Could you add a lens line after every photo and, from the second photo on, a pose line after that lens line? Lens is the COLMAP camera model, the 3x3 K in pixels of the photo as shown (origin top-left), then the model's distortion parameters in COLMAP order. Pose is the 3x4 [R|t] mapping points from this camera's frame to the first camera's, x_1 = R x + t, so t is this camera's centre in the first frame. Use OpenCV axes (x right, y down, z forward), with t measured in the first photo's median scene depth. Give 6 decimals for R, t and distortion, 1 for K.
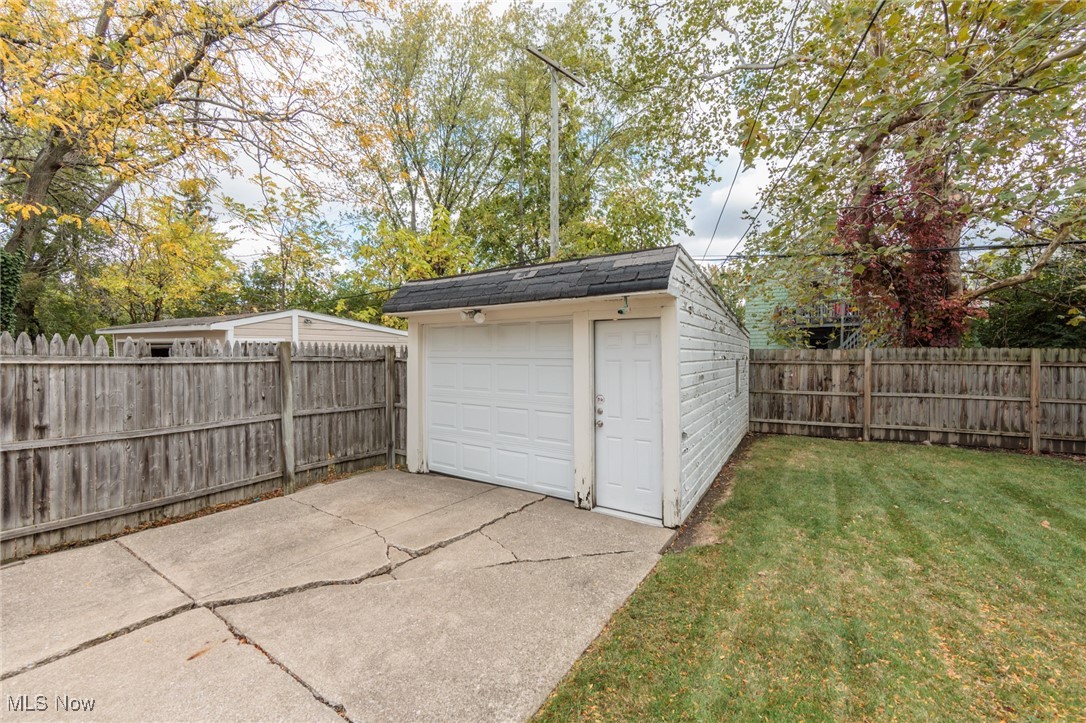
lens RADIAL K [[427.4, 0, 544.4], [0, 427.4, 357.2], [0, 0, 1]] dist [-0.015472, 0.004807]
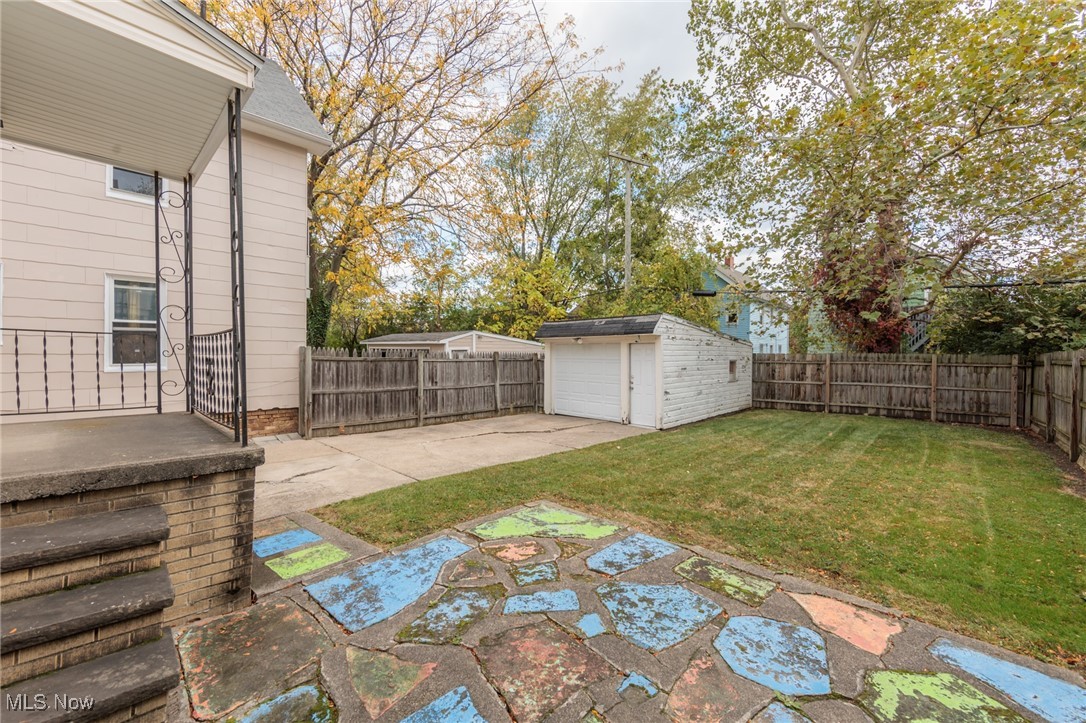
lens RADIAL K [[427.4, 0, 544.4], [0, 427.4, 357.2], [0, 0, 1]] dist [-0.015472, 0.004807]
pose [[0.976661, 0.003043, -0.214765, 0.093973], [-0.002275, 0.999990, 0.003823, -0.010747], [0.214775, -0.003245, 0.976658, -0.785850]]
